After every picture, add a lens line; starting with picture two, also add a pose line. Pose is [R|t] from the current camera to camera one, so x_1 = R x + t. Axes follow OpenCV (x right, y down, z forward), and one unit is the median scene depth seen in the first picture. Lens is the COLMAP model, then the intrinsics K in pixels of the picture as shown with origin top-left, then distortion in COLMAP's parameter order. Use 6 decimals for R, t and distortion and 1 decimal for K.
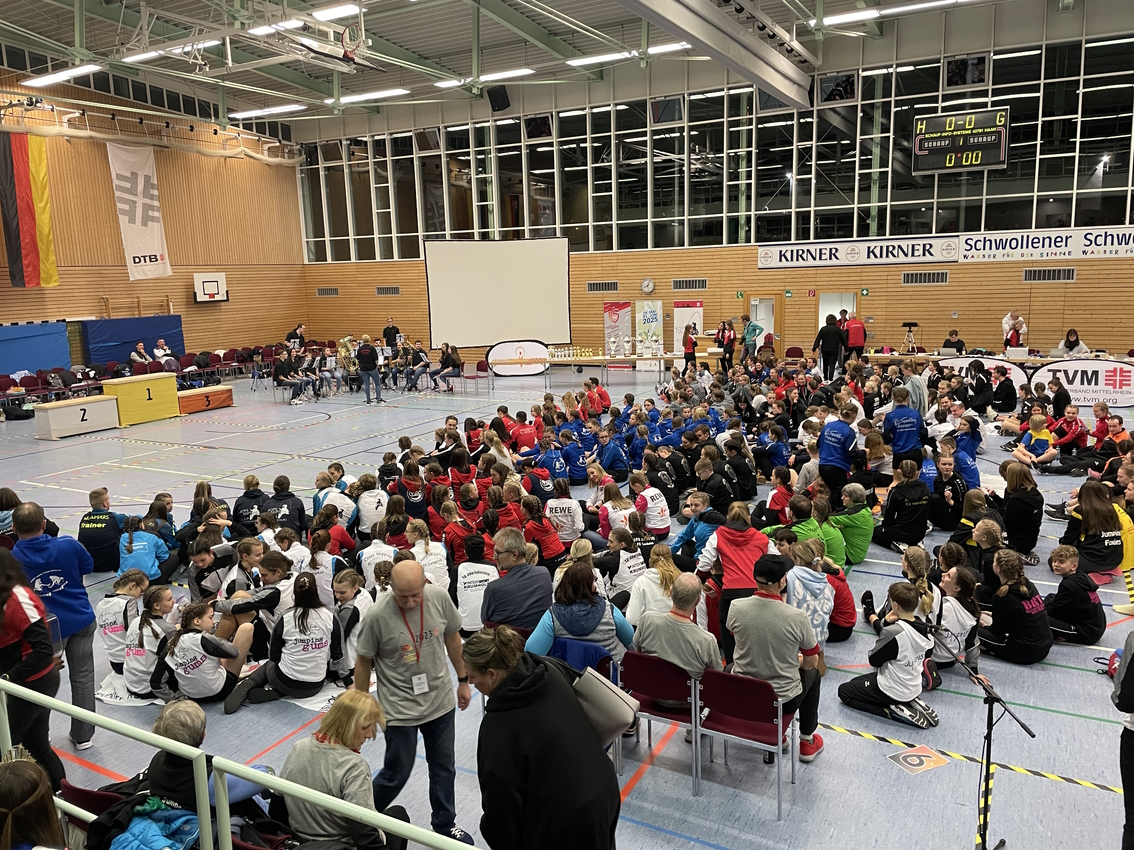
lens RADIAL K [[863.7, 0, 569.8], [0, 863.7, 416.5], [0, 0, 1]] dist [0.005742, -0.010109]
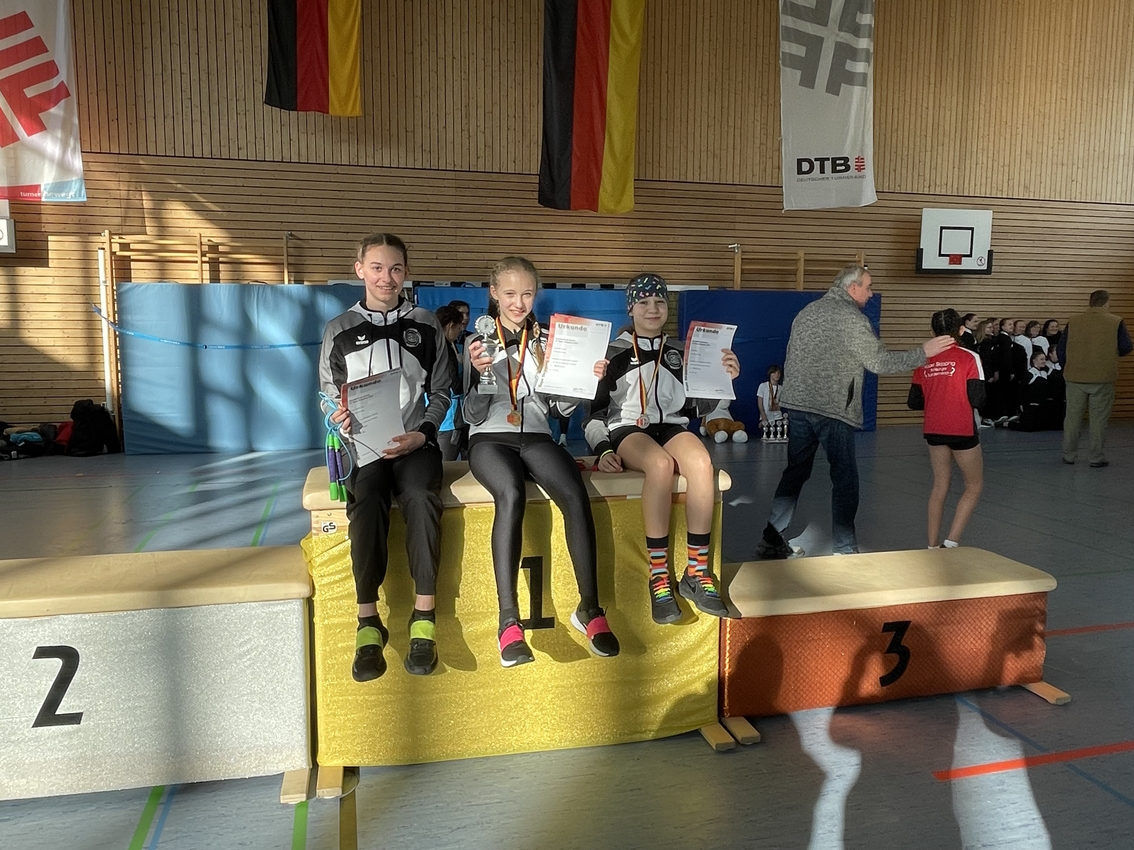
lens RADIAL K [[857.1, 0, 559.6], [0, 857.1, 419.2], [0, 0, 1]] dist [-0.010808, 0.003296]
pose [[0.687478, 0.123458, -0.715634, -0.252493], [-0.145046, 0.988931, 0.031266, -0.044131], [0.711572, 0.082305, 0.697775, 0.611205]]
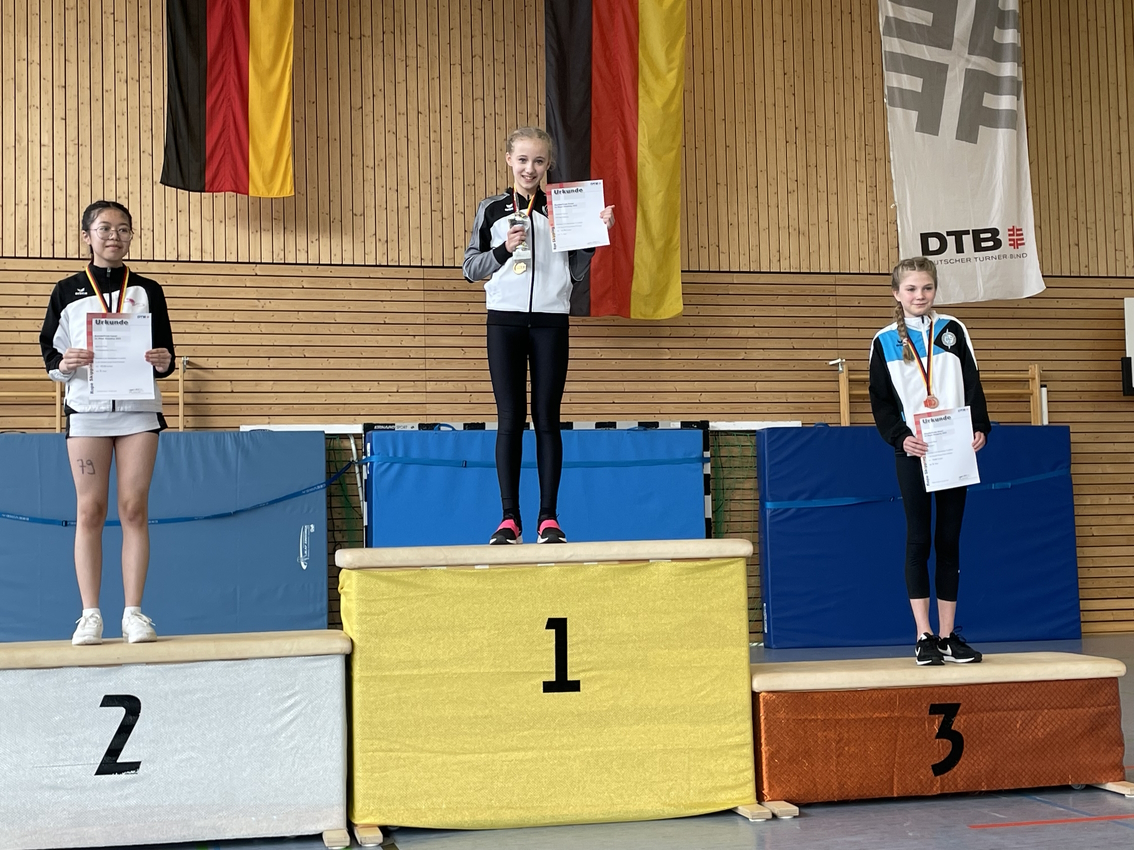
lens RADIAL K [[1569.5, 0, 536.7], [0, 1569.5, 405.9], [0, 0, 1]] dist [0.057337, 0.000000]
pose [[0.668372, -0.035996, -0.742955, -0.177085], [-0.120496, 0.980396, -0.155899, -0.017280], [0.734002, 0.193722, 0.650932, 0.543116]]
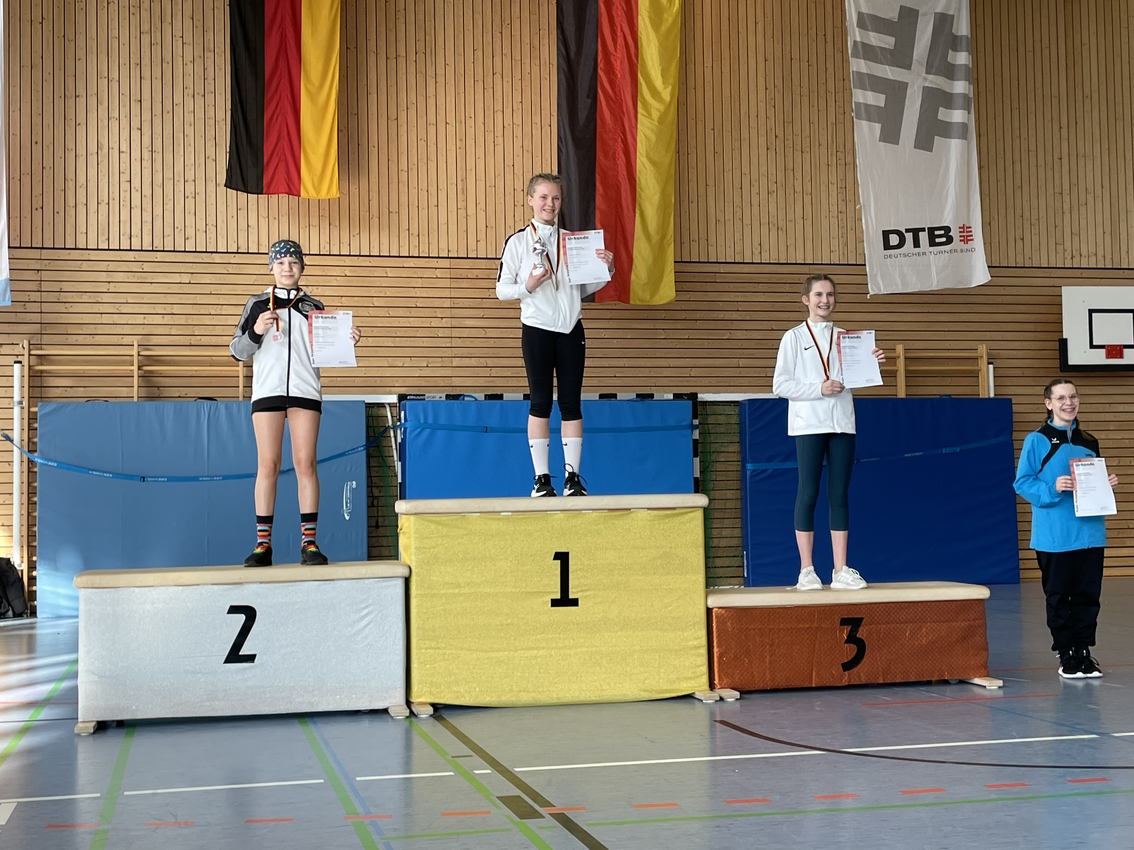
lens RADIAL K [[1514.6, 0, 553.0], [0, 1514.6, 376.8], [0, 0, 1]] dist [0.053564, 0.000000]
pose [[0.670811, -0.028212, -0.741092, -0.130207], [-0.124822, 0.980726, -0.150320, -0.012213], [0.731049, 0.193341, 0.654360, 0.501462]]
